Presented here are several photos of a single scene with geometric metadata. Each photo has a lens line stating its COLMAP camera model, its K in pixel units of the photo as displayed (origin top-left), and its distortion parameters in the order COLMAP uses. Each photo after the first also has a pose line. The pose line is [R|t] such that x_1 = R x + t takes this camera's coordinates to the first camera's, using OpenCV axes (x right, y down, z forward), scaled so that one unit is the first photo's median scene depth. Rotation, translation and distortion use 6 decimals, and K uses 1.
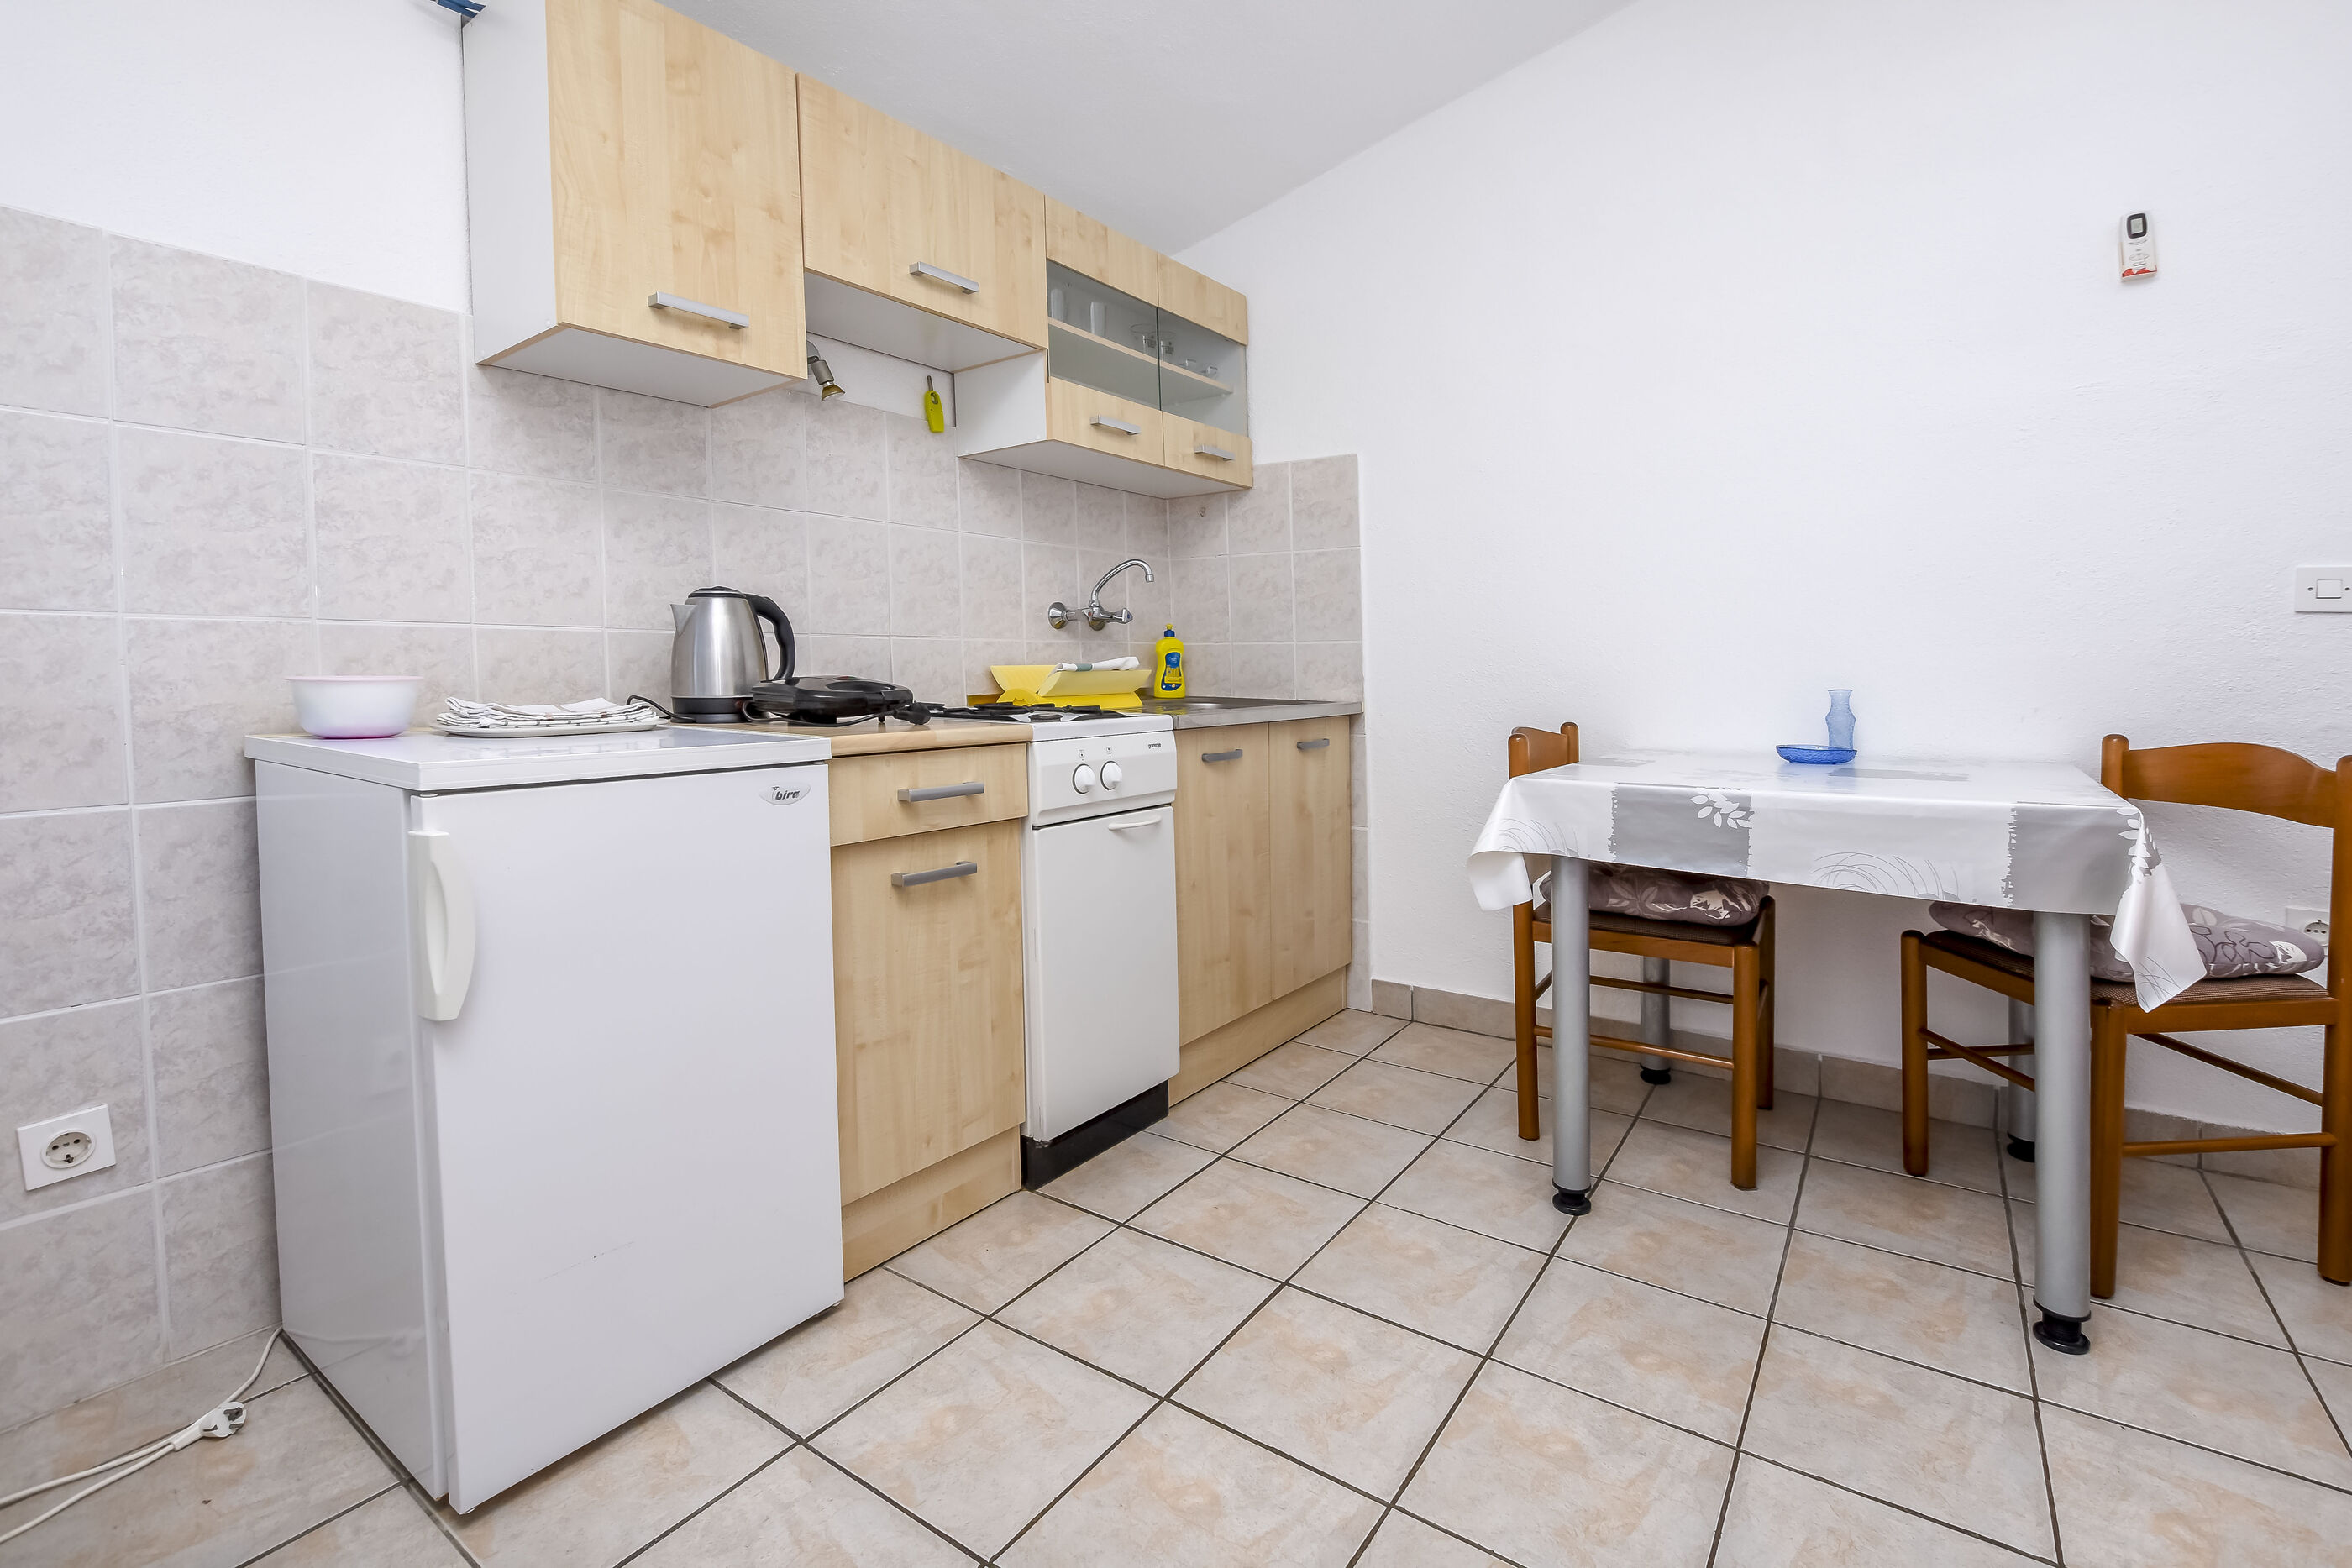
lens RADIAL K [[1023.3, 0, 1168.1], [0, 1023.3, 671.4], [0, 0, 1]] dist [-0.027495, 0.004613]
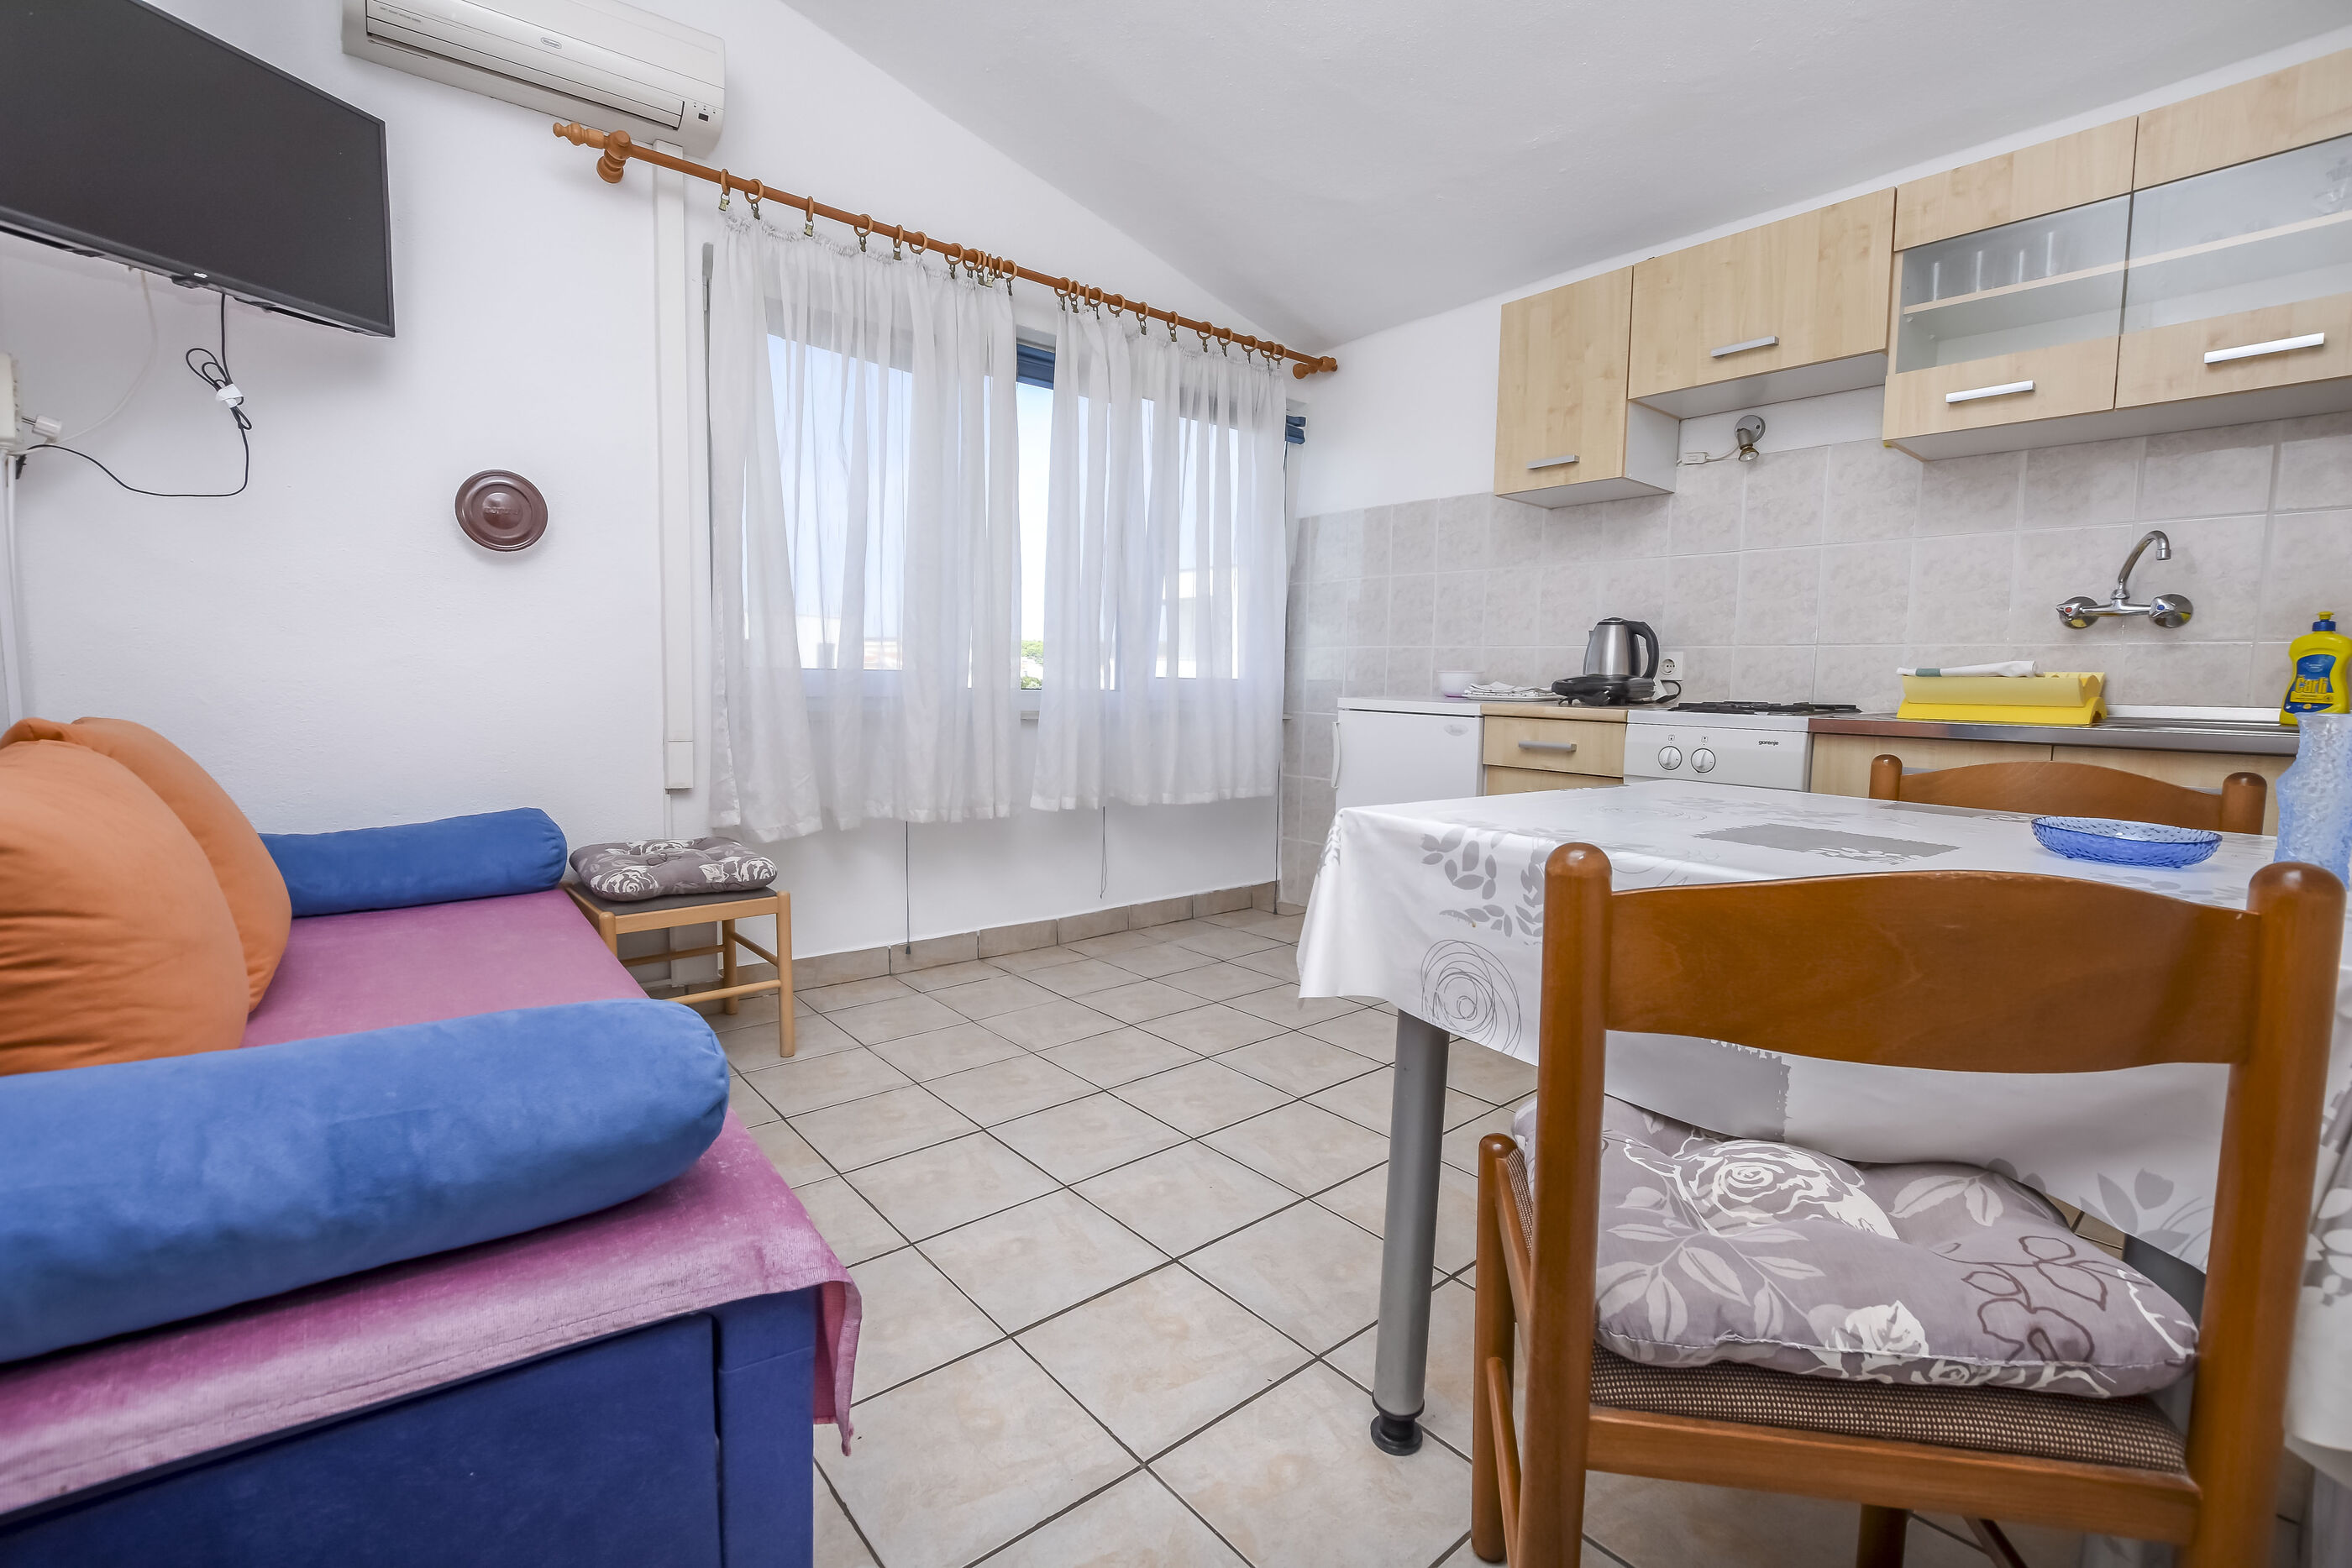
lens RADIAL K [[1023.3, 0, 1166.8], [0, 1023.3, 786.4], [0, 0, 1]] dist [-0.027495, 0.004613]
pose [[-0.245418, 0.102370, -0.963997, 1.269902], [-0.026217, 0.993344, 0.112161, 0.020217], [0.969063, 0.052799, -0.241101, 0.704420]]
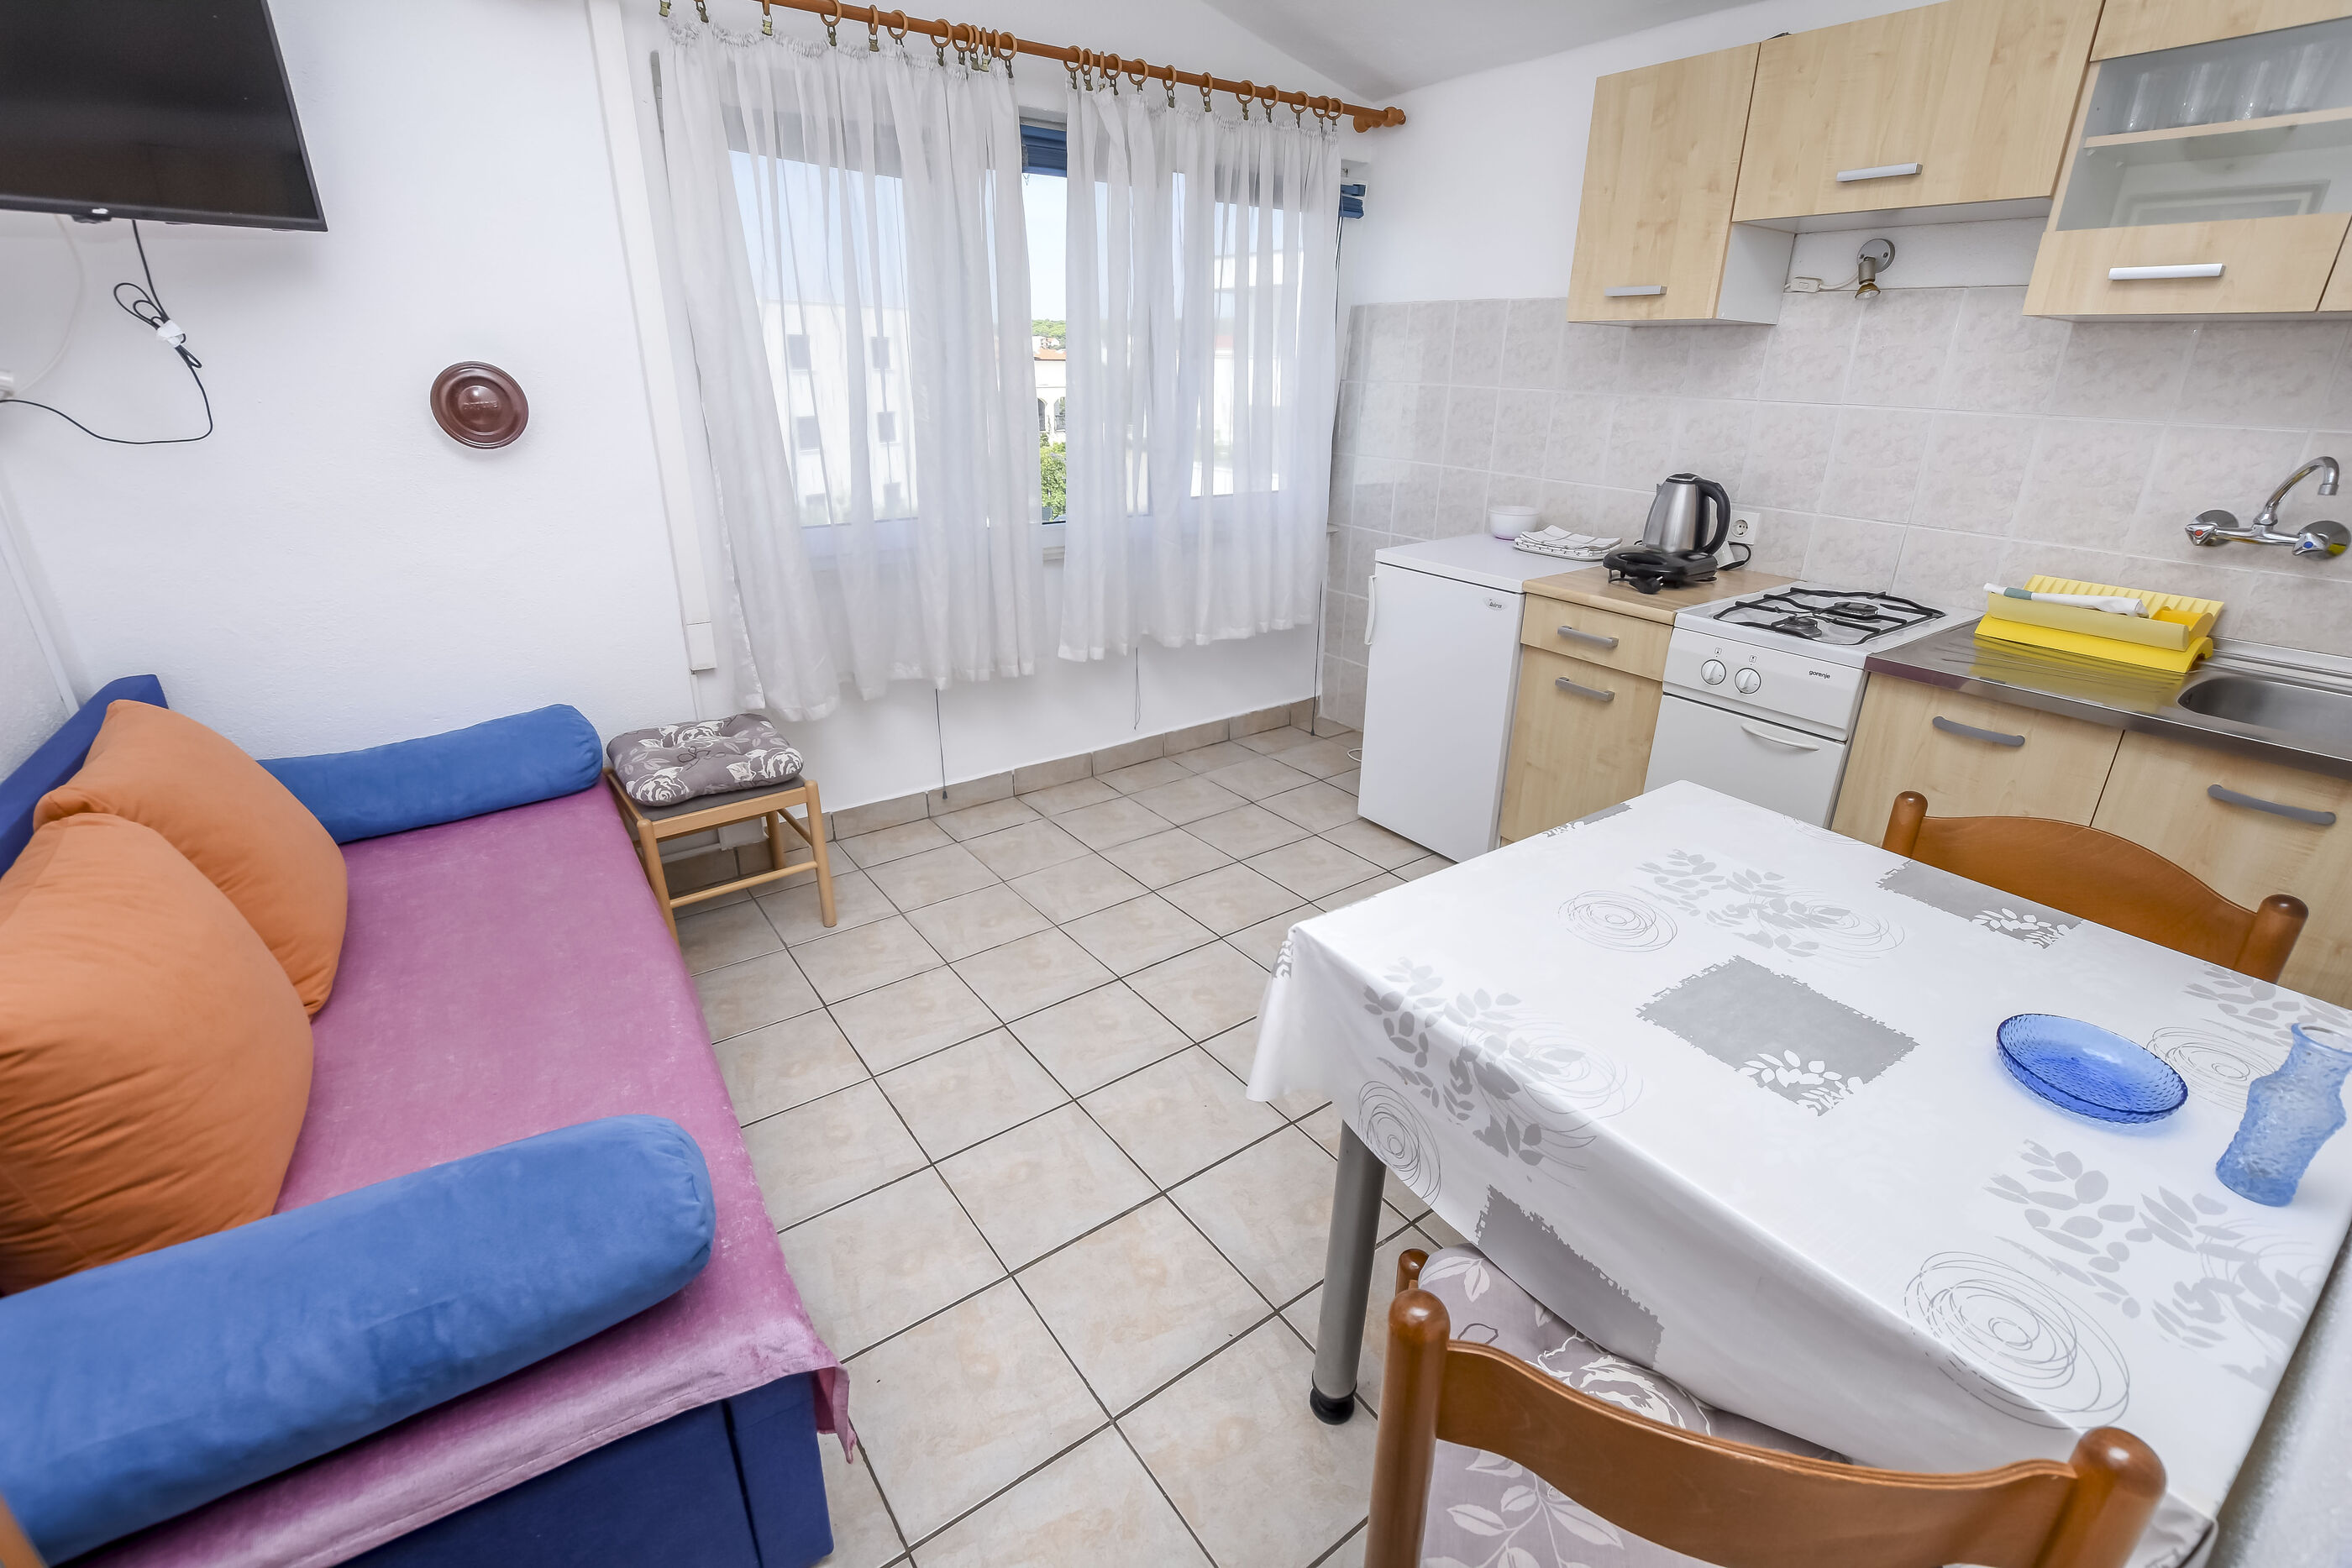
lens RADIAL K [[1023.3, 0, 1166.1], [0, 1023.3, 777.9], [0, 0, 1]] dist [-0.027495, 0.004613]
pose [[-0.311410, 0.362004, -0.878622, 1.179420], [-0.014181, 0.922724, 0.385201, -0.223029], [0.950170, 0.132415, -0.282211, 0.747781]]
